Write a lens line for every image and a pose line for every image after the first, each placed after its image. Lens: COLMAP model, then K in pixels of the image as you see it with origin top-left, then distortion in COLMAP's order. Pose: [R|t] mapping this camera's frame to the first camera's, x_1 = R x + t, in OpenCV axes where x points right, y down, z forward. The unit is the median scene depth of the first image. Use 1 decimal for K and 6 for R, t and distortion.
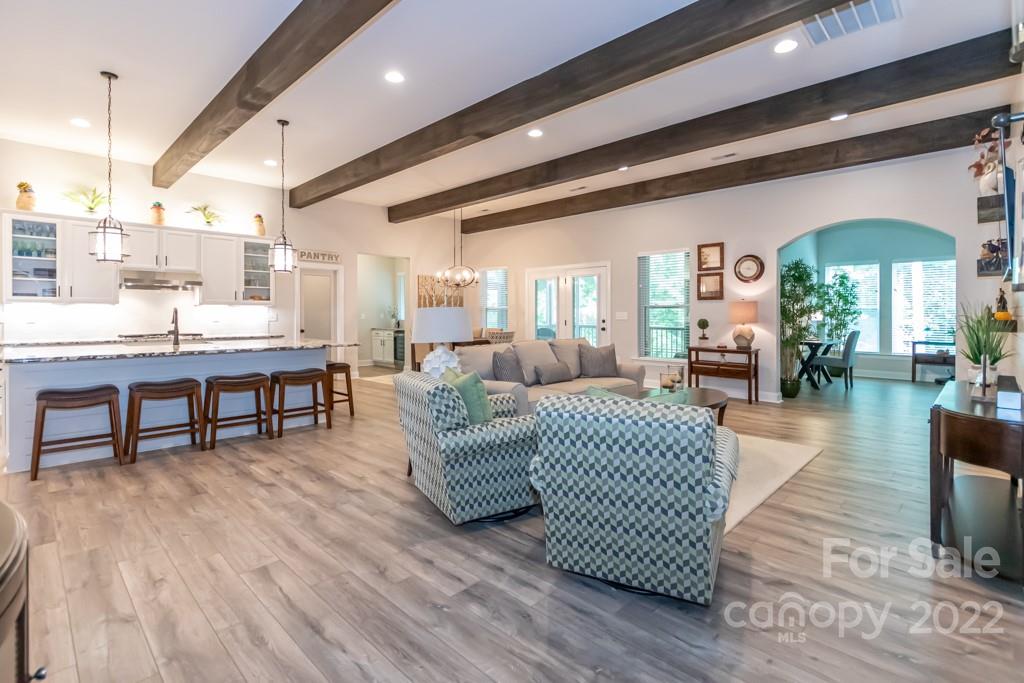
lens RADIAL K [[479.7, 0, 509.7], [0, 479.7, 318.2], [0, 0, 1]] dist [0.004939, -0.003819]
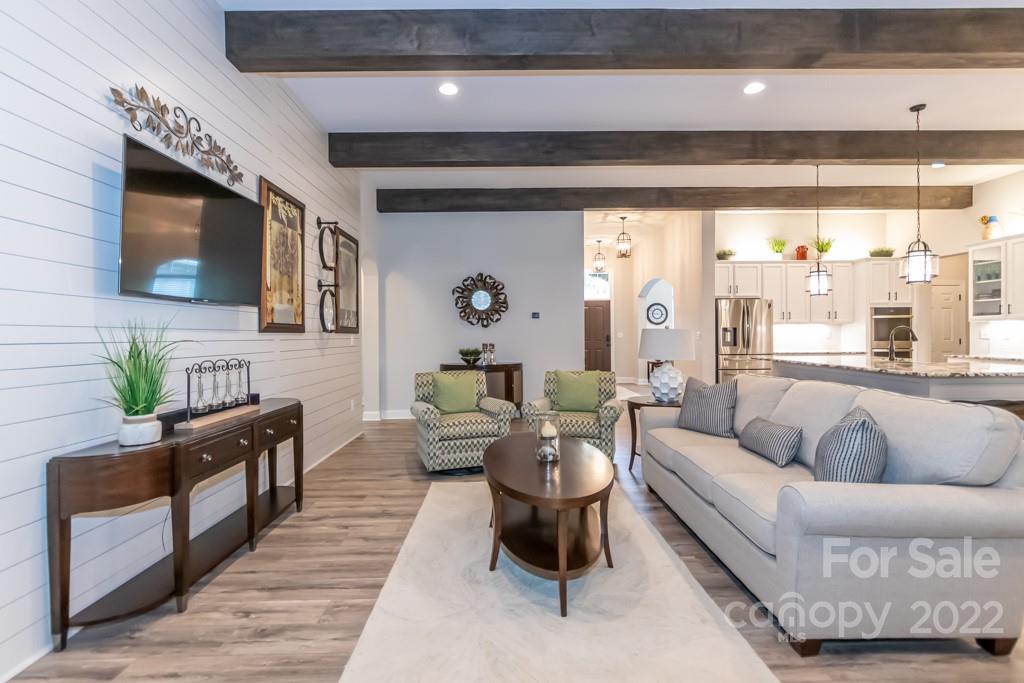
lens RADIAL K [[479.7, 0, 512.0], [0, 479.7, 335.1], [0, 0, 1]] dist [0.004939, -0.003819]
pose [[-0.701311, 0.006805, -0.712823, 0.475494], [0.002074, 0.999970, 0.007506, -0.007426], [0.712852, 0.003786, -0.701304, 0.795717]]
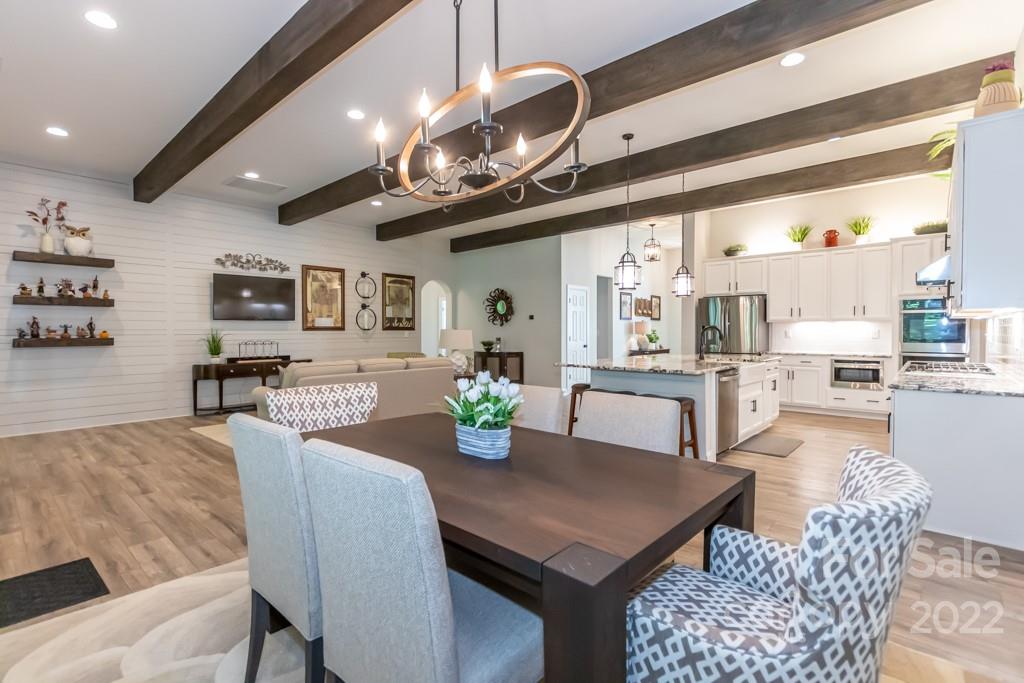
lens RADIAL K [[479.7, 0, 514.9], [0, 479.7, 337.2], [0, 0, 1]] dist [0.004939, -0.003819]
pose [[-0.998822, 0.004610, -0.048304, -0.140576], [0.003521, 0.999738, 0.022607, -0.015676], [0.048395, 0.022410, -0.998577, 1.448493]]
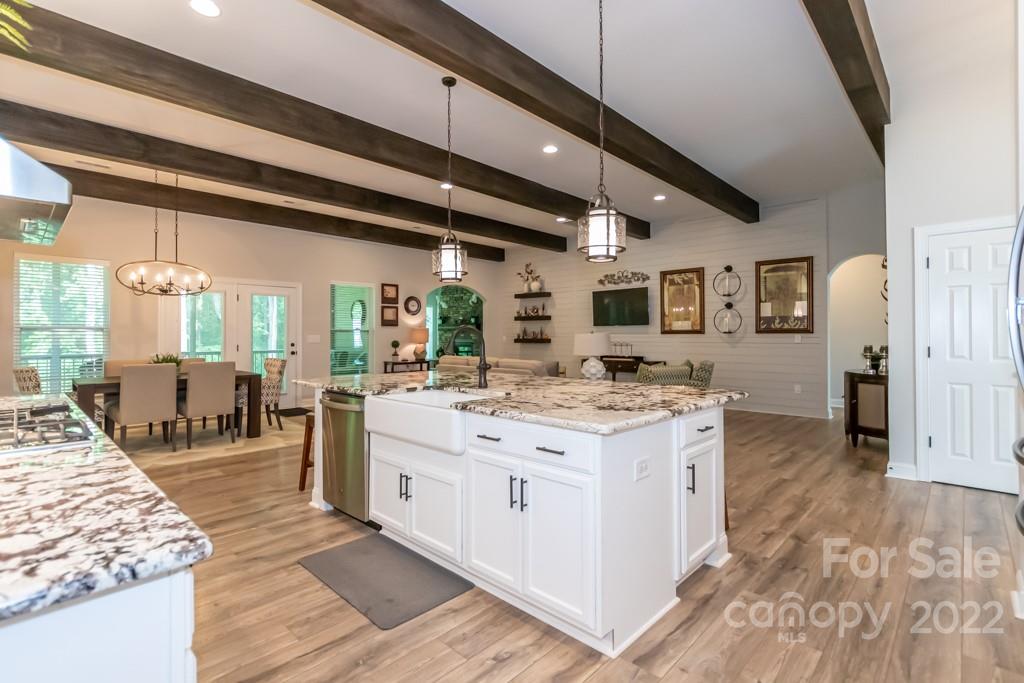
lens RADIAL K [[479.7, 0, 511.5], [0, 479.7, 333.2], [0, 0, 1]] dist [0.004939, -0.003819]
pose [[-0.009039, 0.006462, 0.999938, -0.890615], [0.012060, 0.999907, -0.006353, -0.006354], [-0.999886, 0.012002, -0.009116, 0.664354]]
